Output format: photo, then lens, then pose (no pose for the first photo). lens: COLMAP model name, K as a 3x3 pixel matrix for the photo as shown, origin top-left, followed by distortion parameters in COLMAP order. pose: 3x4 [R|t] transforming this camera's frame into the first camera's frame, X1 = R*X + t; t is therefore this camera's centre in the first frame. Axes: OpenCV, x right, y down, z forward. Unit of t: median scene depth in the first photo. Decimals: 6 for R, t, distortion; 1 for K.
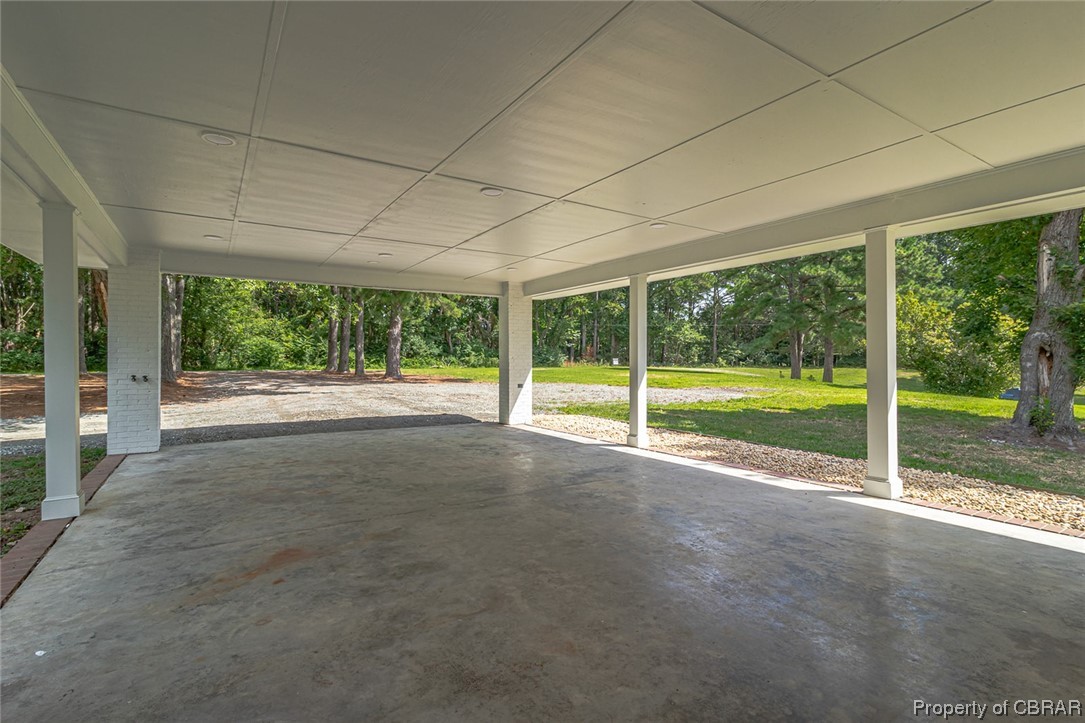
lens RADIAL K [[513.9, 0, 542.5], [0, 513.9, 361.5], [0, 0, 1]] dist [0.000677, 0.000062]
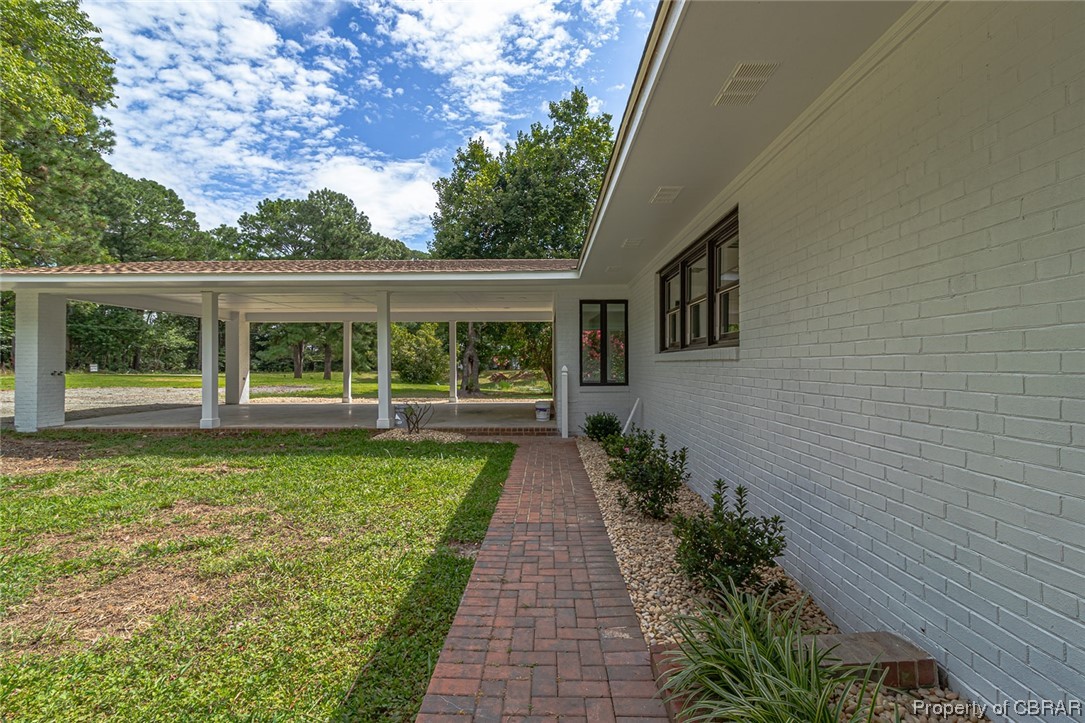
lens RADIAL K [[513.9, 0, 542.5], [0, 513.9, 361.5], [0, 0, 1]] dist [0.000677, 0.000062]
pose [[0.554460, 0.003176, 0.832205, -0.363811], [0.007880, 0.999928, -0.009066, 0.006787], [-0.832173, 0.011585, 0.554395, -0.269773]]
